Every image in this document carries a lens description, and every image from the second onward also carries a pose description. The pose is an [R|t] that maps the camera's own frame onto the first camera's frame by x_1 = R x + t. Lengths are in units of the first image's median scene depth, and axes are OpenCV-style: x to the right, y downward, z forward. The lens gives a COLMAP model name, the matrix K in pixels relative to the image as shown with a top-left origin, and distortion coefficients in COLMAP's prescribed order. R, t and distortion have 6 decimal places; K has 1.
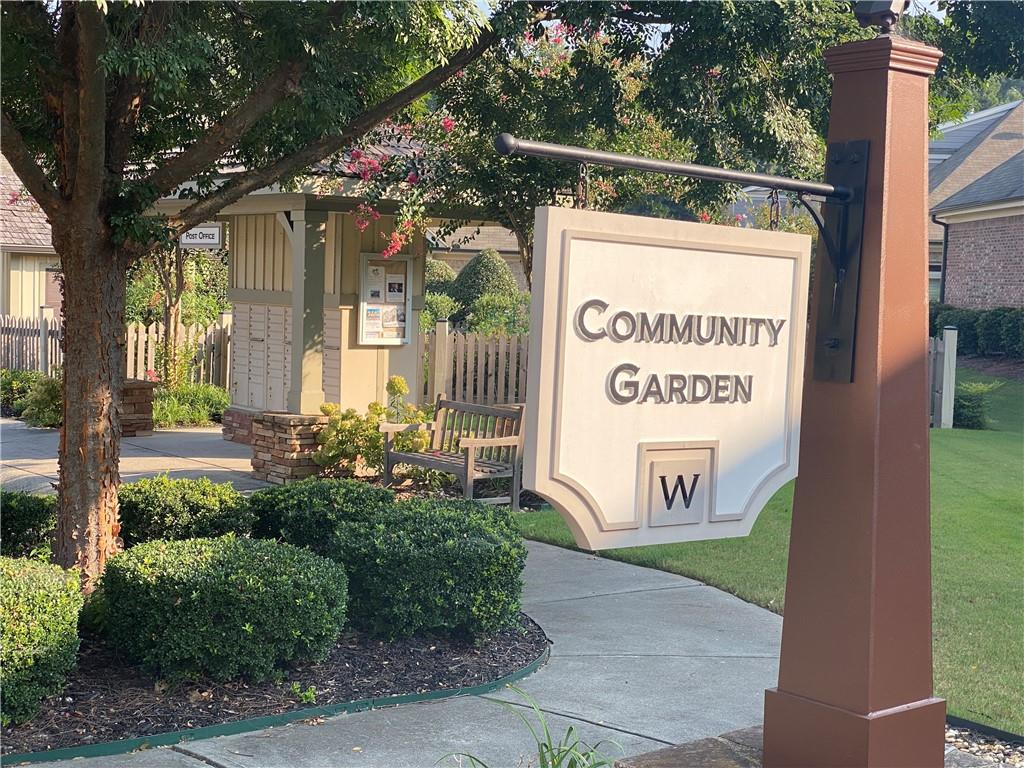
lens RADIAL K [[1519.0, 0, 514.7], [0, 1519.0, 378.0], [0, 0, 1]] dist [0.154537, 0.000000]
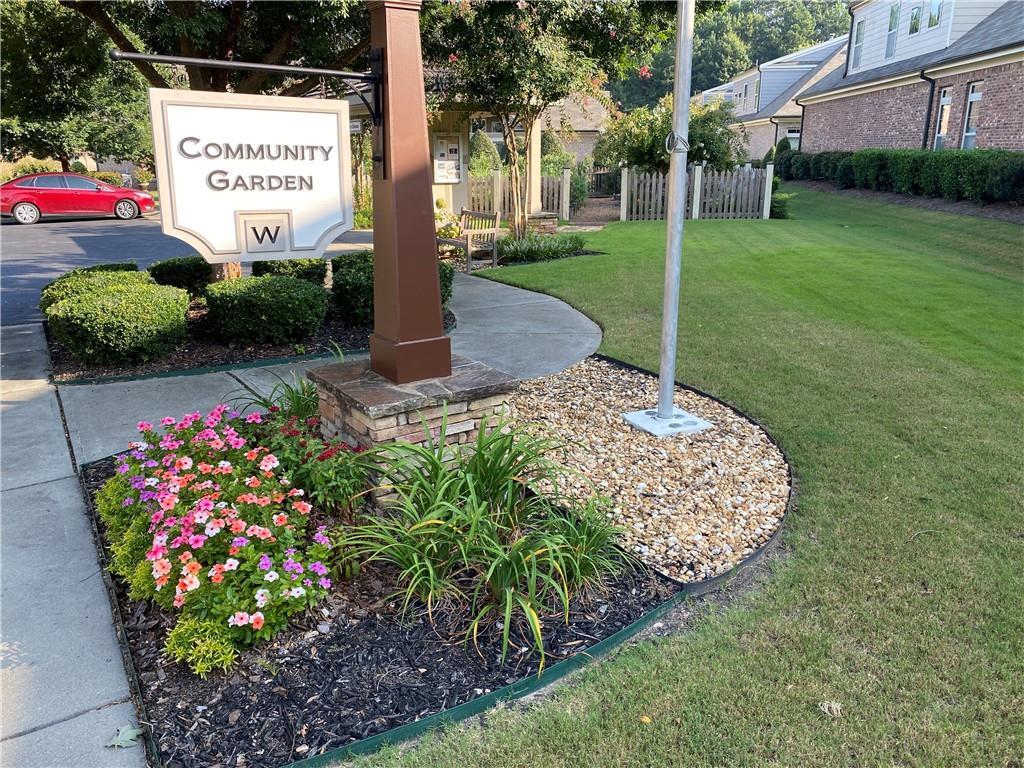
lens RADIAL K [[783.5, 0, 515.2], [0, 783.5, 386.7], [0, 0, 1]] dist [0.021828, -0.037443]
pose [[0.991615, 0.001368, -0.129221, 0.309294], [0.027815, 0.974247, 0.223760, 0.025050], [0.126200, -0.225478, 0.966040, -0.011986]]
